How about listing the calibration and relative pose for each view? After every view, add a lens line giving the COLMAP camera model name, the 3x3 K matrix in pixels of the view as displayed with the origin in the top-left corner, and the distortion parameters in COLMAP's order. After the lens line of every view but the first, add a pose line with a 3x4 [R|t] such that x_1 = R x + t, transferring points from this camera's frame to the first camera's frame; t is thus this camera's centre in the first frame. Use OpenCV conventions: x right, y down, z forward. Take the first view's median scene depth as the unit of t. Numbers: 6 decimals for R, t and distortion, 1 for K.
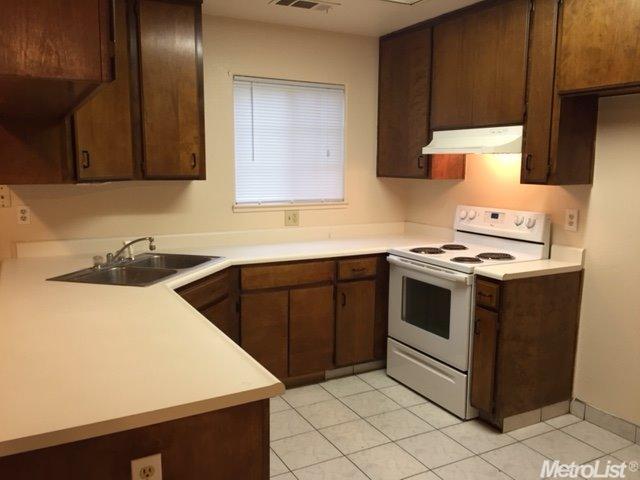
lens RADIAL K [[545.4, 0, 317.9], [0, 545.4, 240.6], [0, 0, 1]] dist [0.083364, -0.104554]
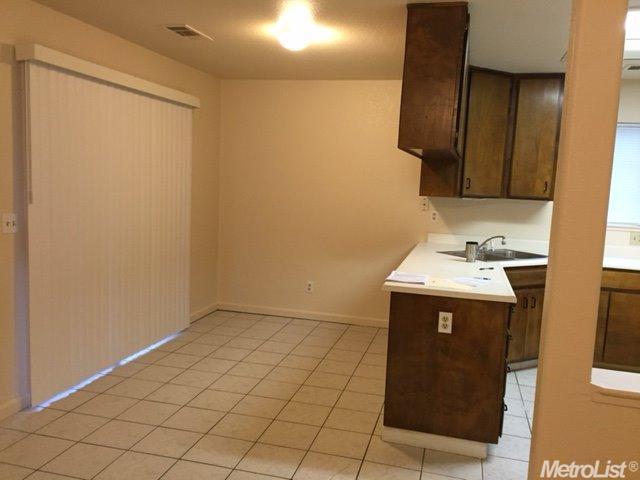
lens RADIAL K [[545.4, 0, 317.9], [0, 545.4, 240.6], [0, 0, 1]] dist [0.083364, -0.104554]
pose [[0.728432, 0.104093, -0.677164, 0.321090], [-0.137774, 0.990455, 0.004047, 0.065129], [0.671122, 0.090348, 0.735821, -0.415738]]
